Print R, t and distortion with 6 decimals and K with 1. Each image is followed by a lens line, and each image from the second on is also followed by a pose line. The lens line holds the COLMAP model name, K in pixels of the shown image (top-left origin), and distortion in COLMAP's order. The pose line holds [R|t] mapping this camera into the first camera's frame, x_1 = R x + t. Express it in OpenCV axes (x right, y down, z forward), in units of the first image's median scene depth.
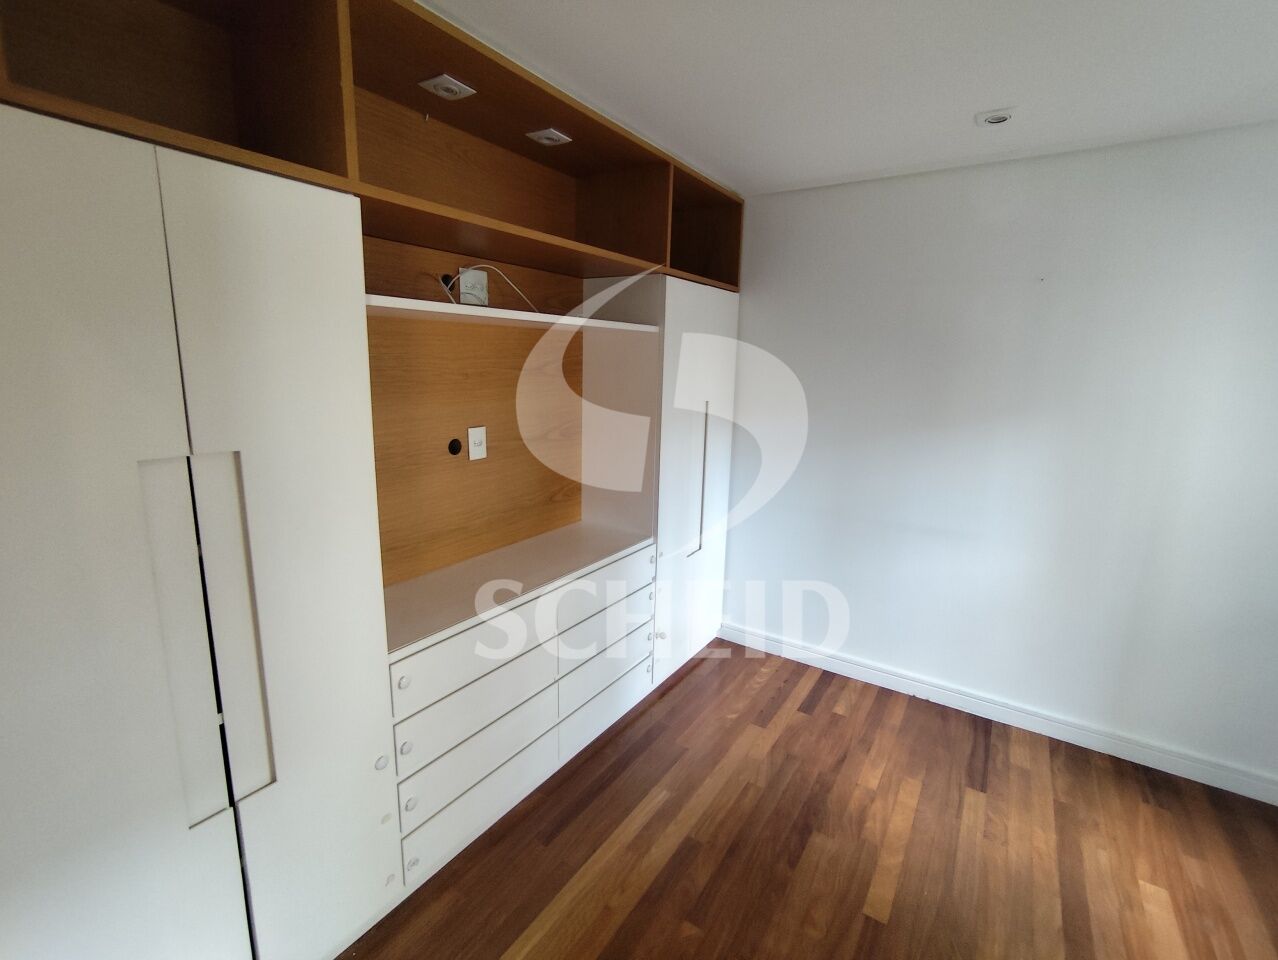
lens RADIAL K [[578.7, 0, 639.1], [0, 578.7, 481.4], [0, 0, 1]] dist [-0.002116, 0.002072]
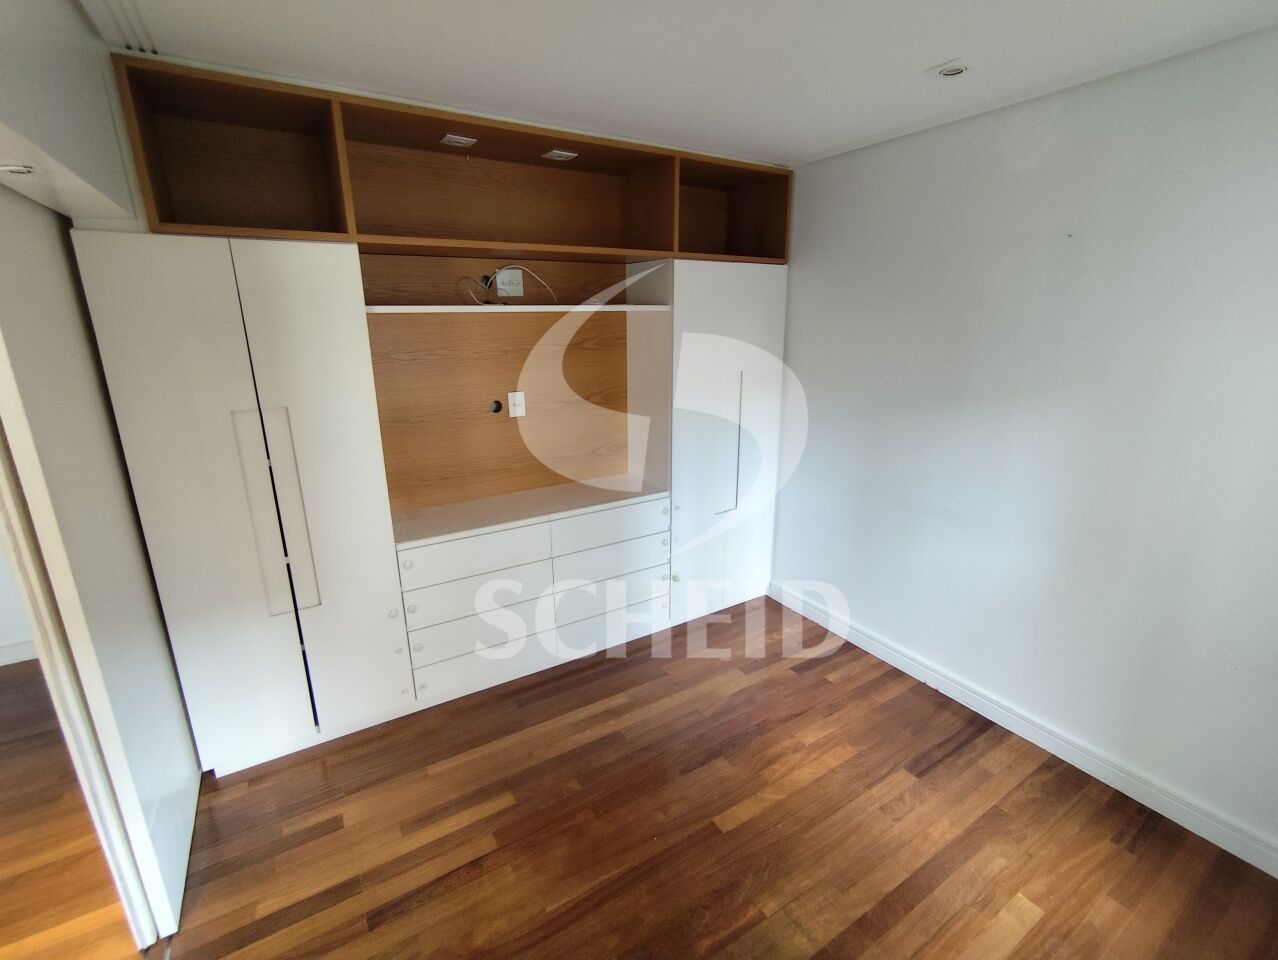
lens RADIAL K [[578.7, 0, 637.0], [0, 578.7, 477.6], [0, 0, 1]] dist [-0.002116, 0.002072]
pose [[0.907128, 0.086162, -0.411941, 0.525521], [-0.058932, 0.995180, 0.078380, -0.020761], [0.416708, -0.046824, 0.907833, -0.073145]]
